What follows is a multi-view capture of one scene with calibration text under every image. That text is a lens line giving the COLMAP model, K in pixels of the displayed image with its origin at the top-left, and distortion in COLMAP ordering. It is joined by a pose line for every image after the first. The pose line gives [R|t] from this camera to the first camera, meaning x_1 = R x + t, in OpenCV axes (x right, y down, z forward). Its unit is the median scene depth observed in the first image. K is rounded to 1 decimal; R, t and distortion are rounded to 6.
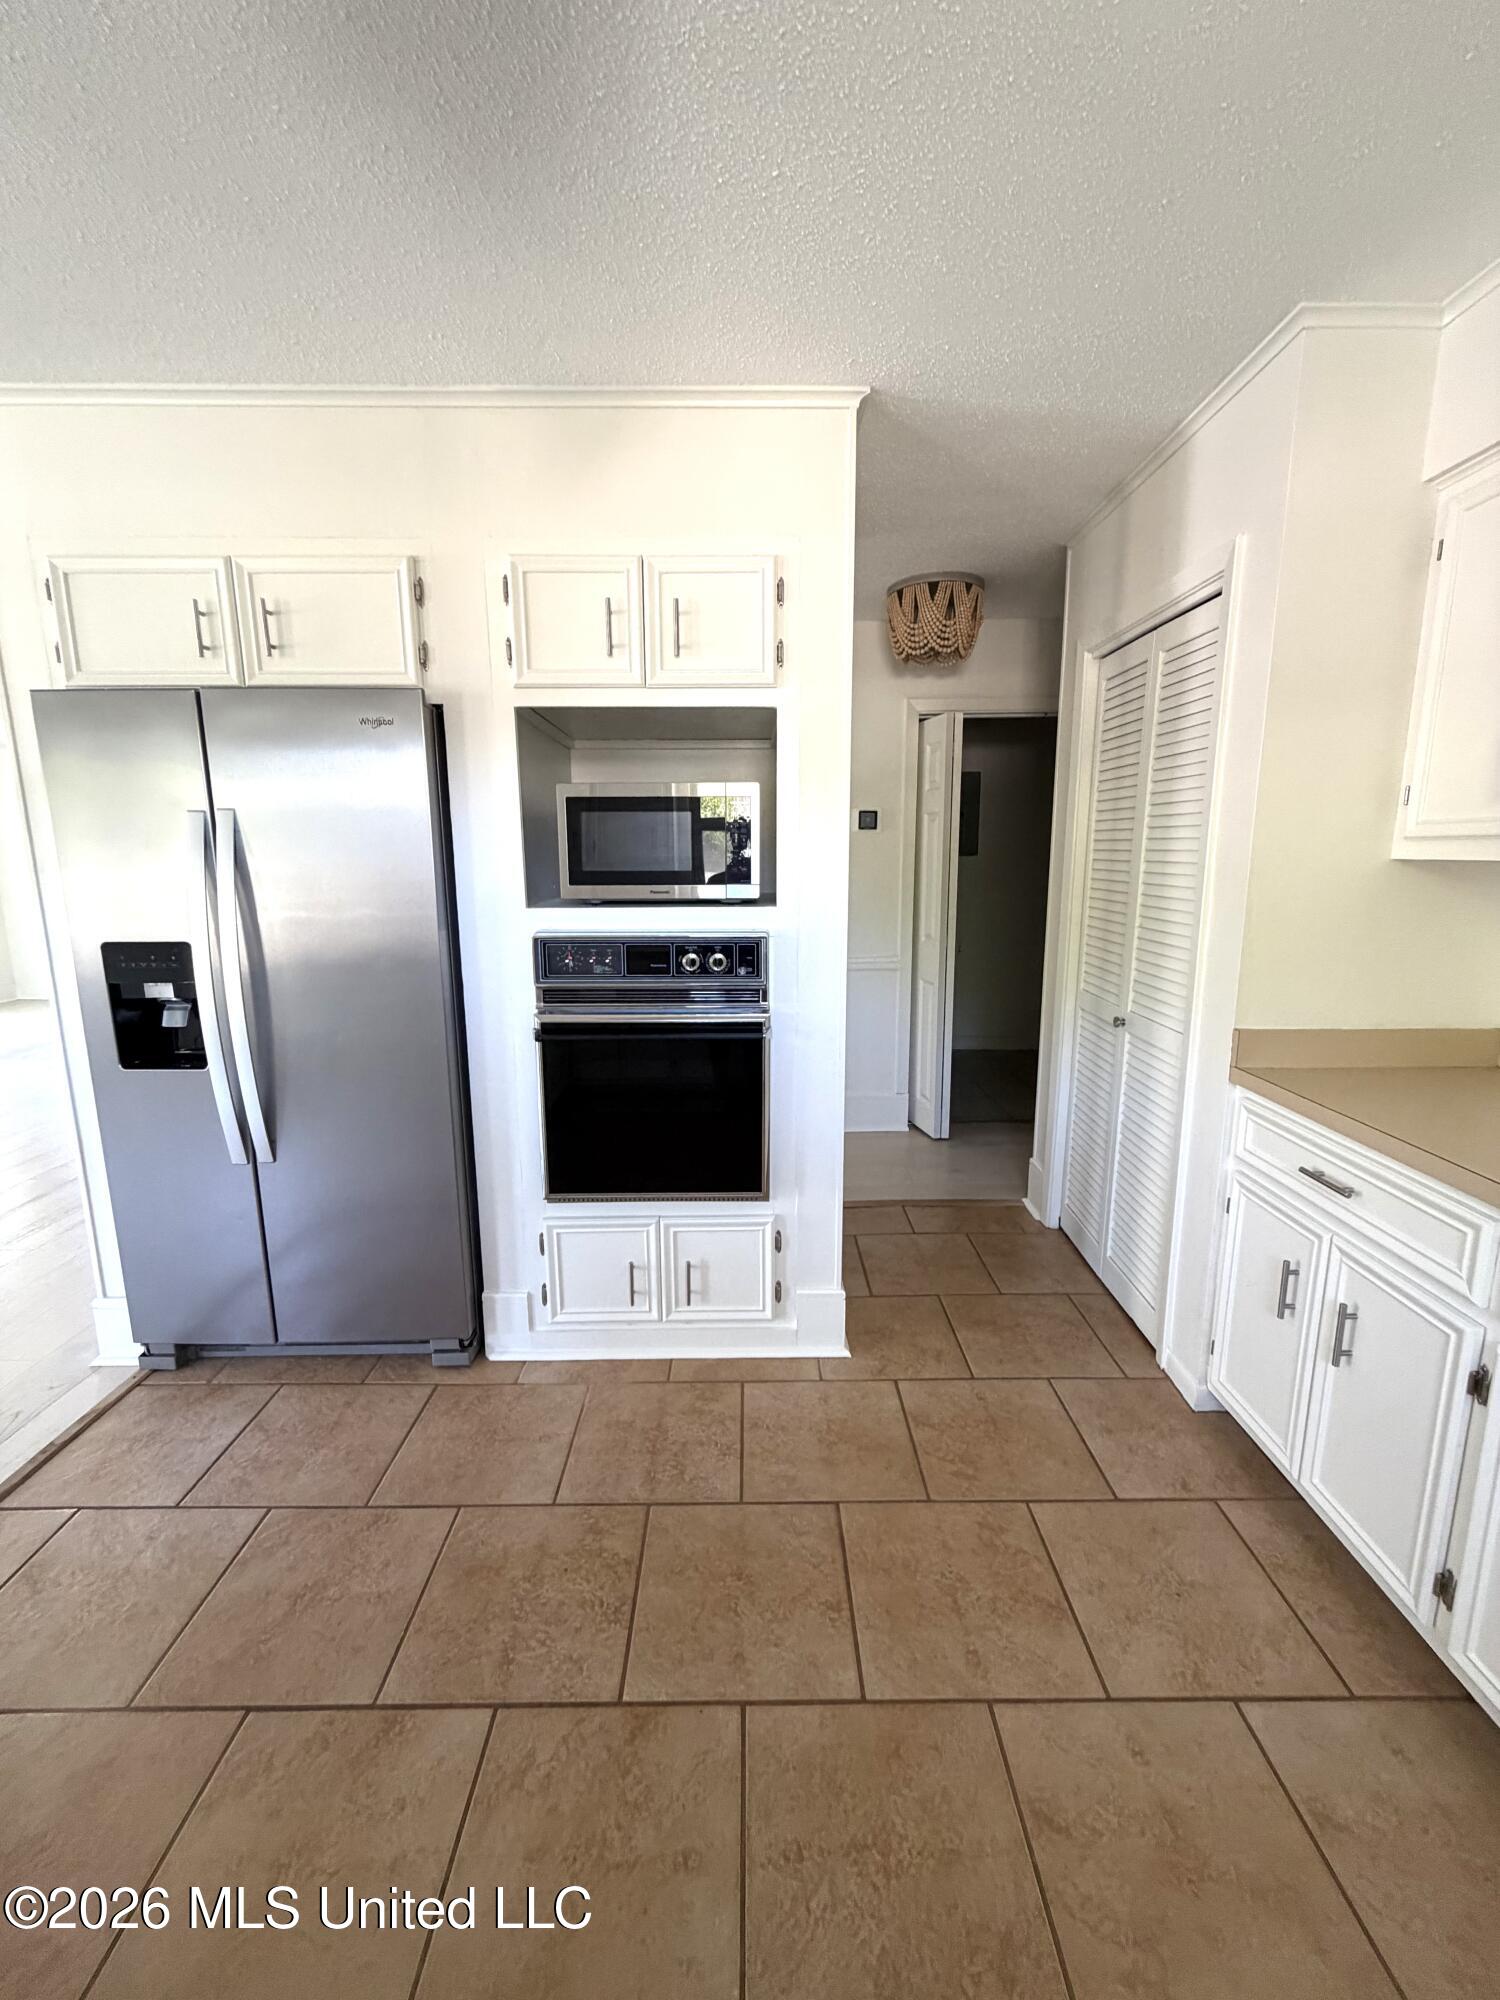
lens RADIAL K [[798.0, 0, 750.8], [0, 798.0, 997.2], [0, 0, 1]] dist [-0.003430, 0.001237]
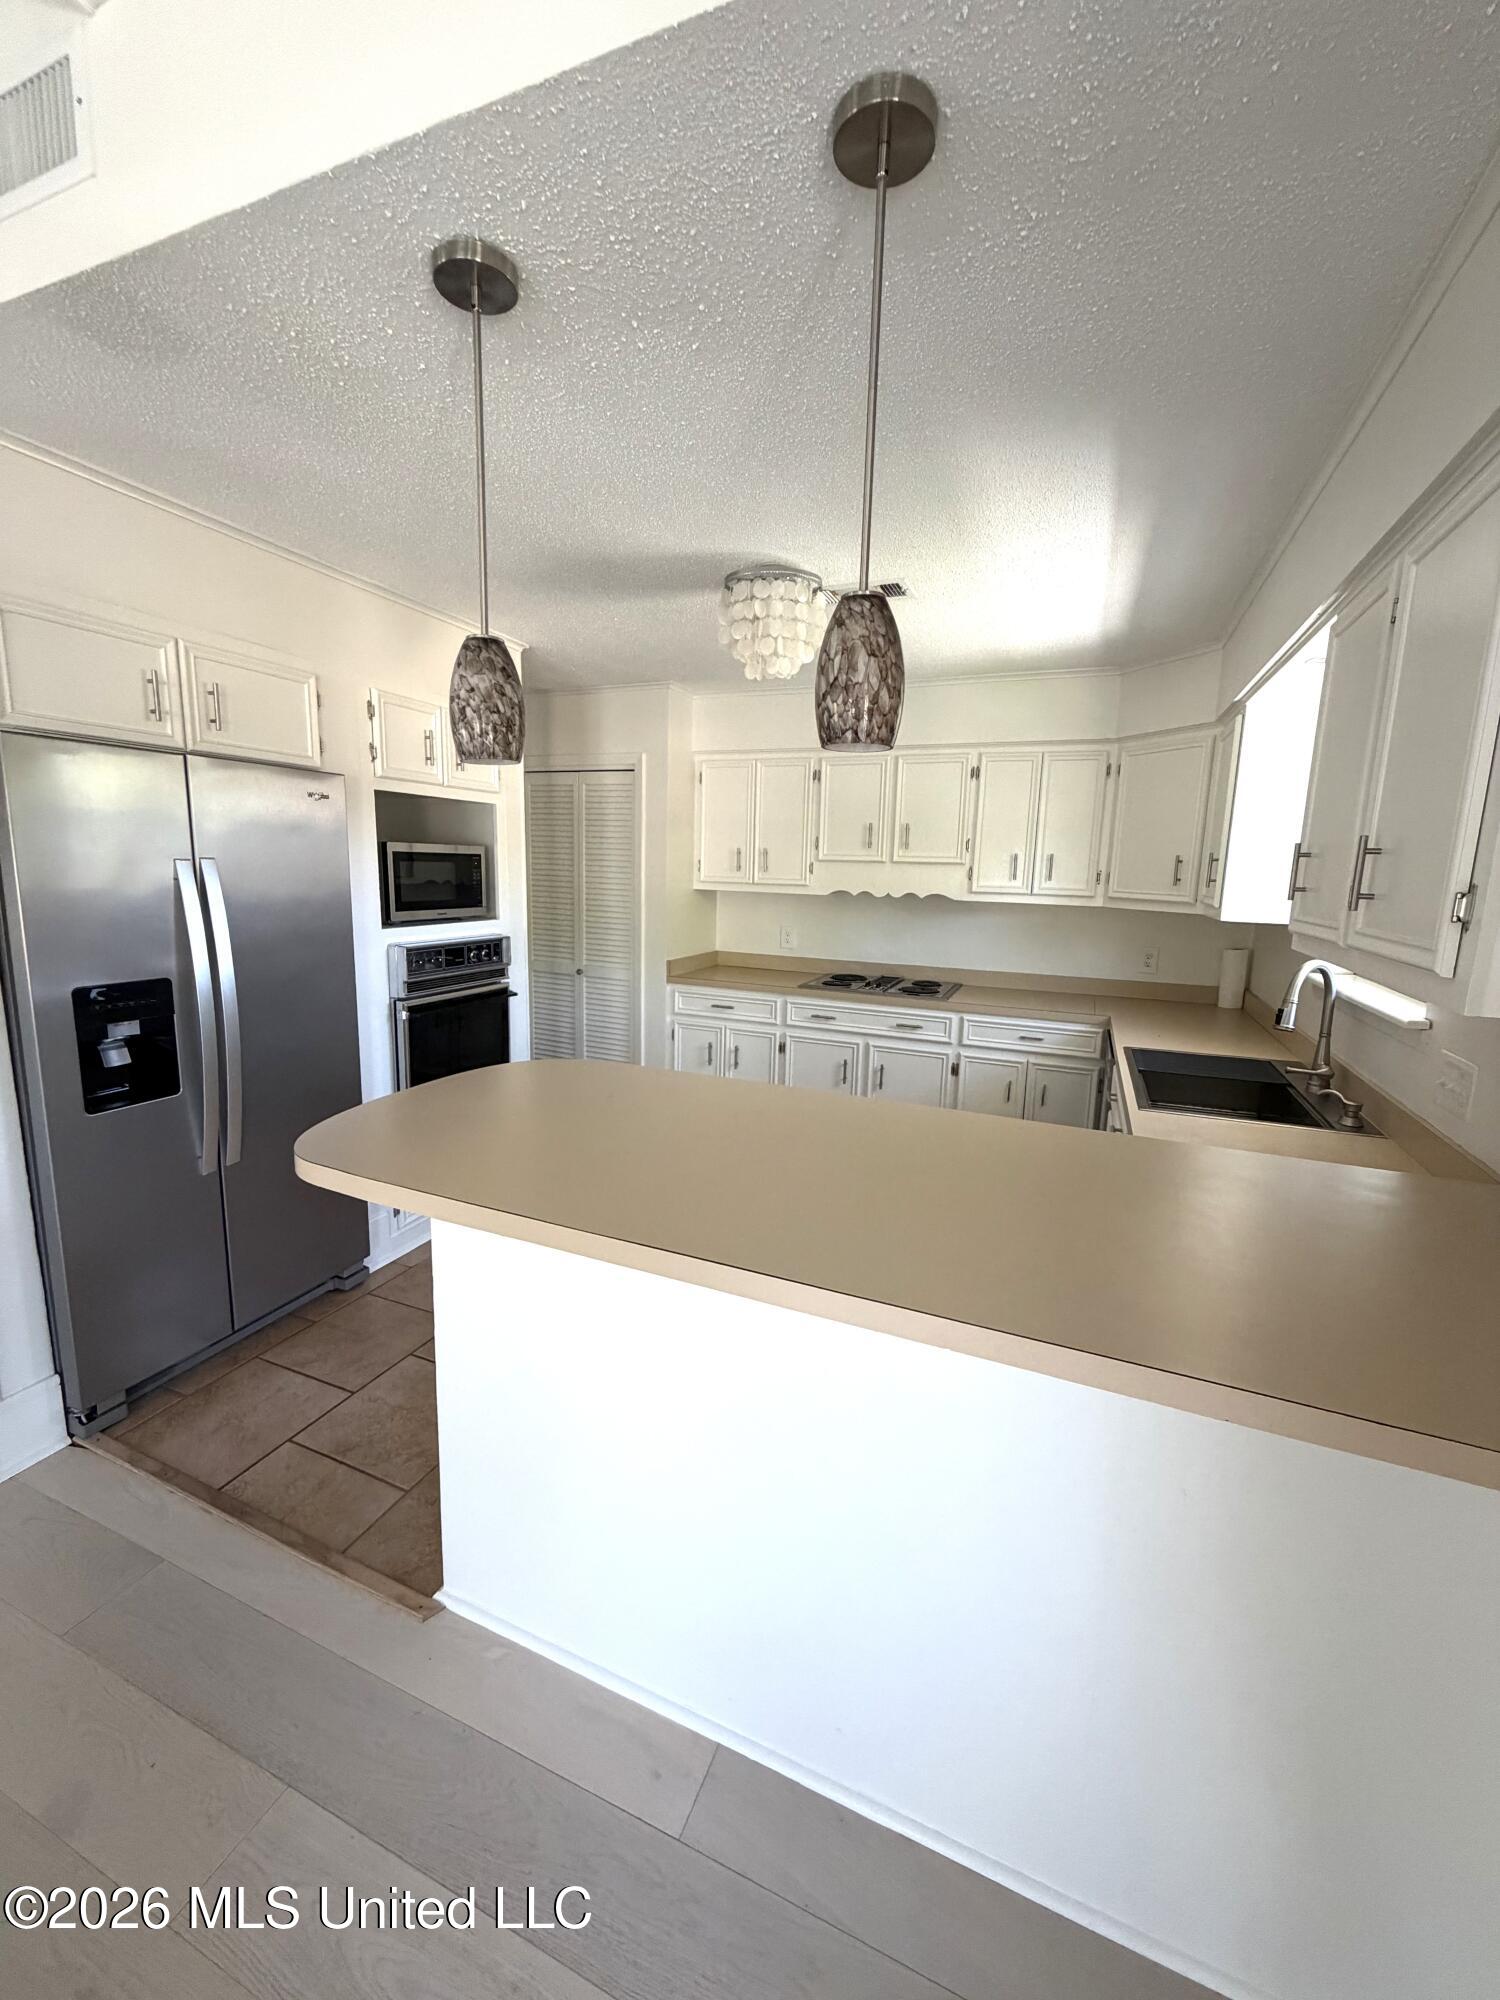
lens RADIAL K [[798.0, 0, 742.0], [0, 798.0, 997.3], [0, 0, 1]] dist [-0.003430, 0.001237]
pose [[0.394805, -0.137157, 0.908469, -1.463471], [0.136448, 0.986582, 0.089653, -0.034274], [-0.908576, 0.088563, 0.408223, -0.165290]]
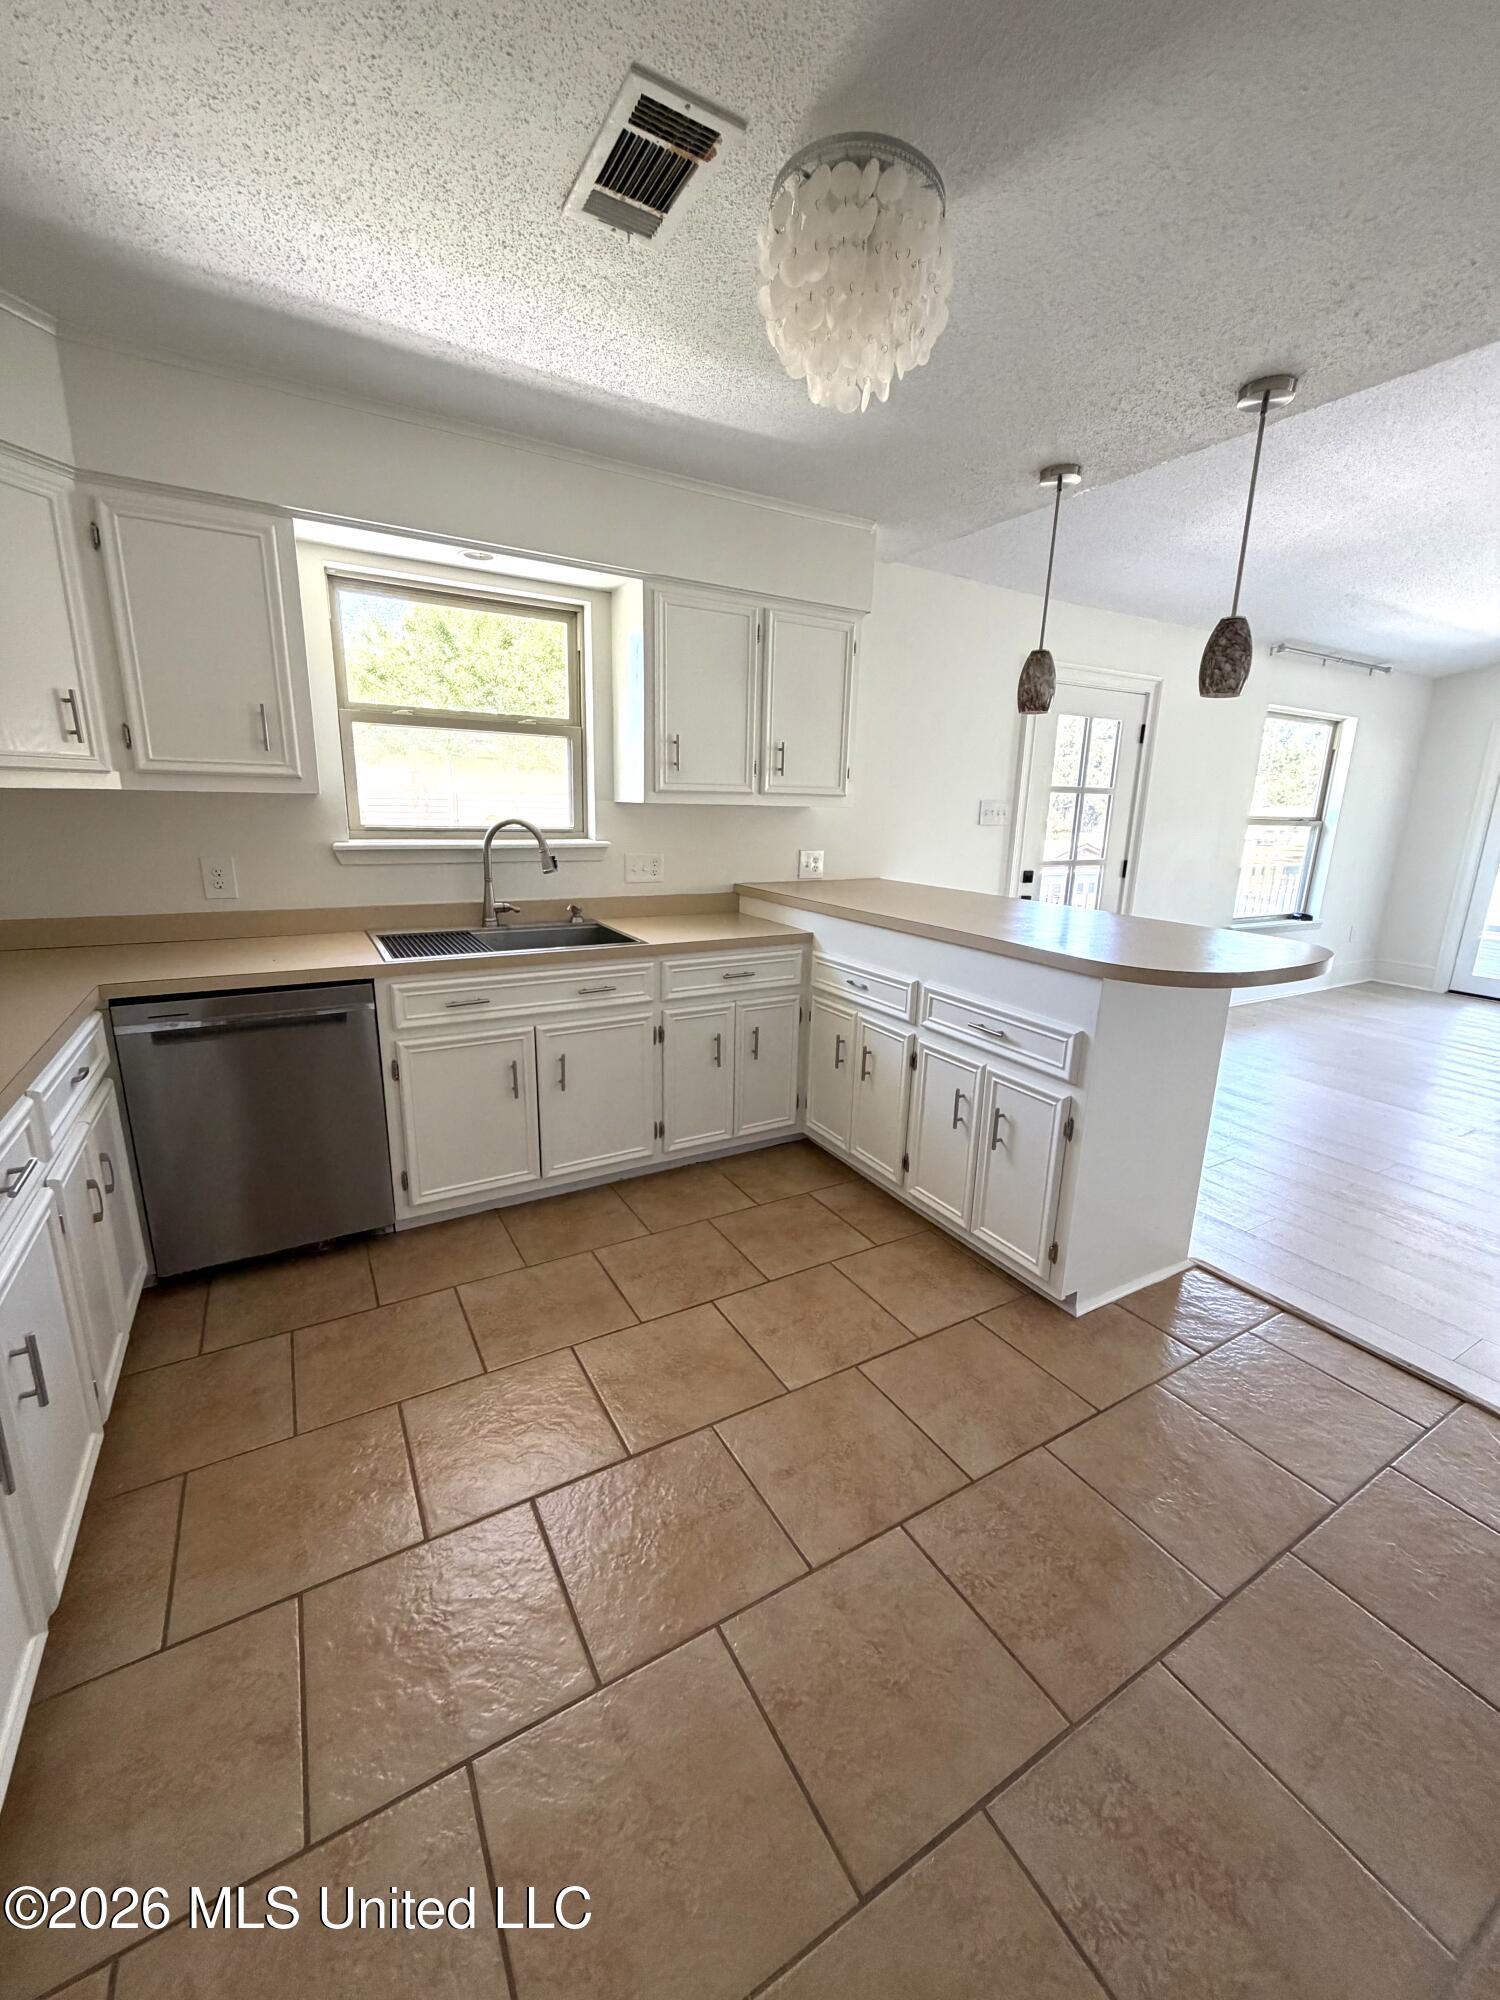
lens RADIAL K [[798.0, 0, 753.8], [0, 798.0, 1004.4], [0, 0, 1]] dist [-0.003430, 0.001237]
pose [[-0.869817, 0.105216, -0.482024, 0.376788], [-0.105333, 0.914868, 0.389772, -0.190313], [0.481999, 0.389803, -0.784685, 1.114976]]
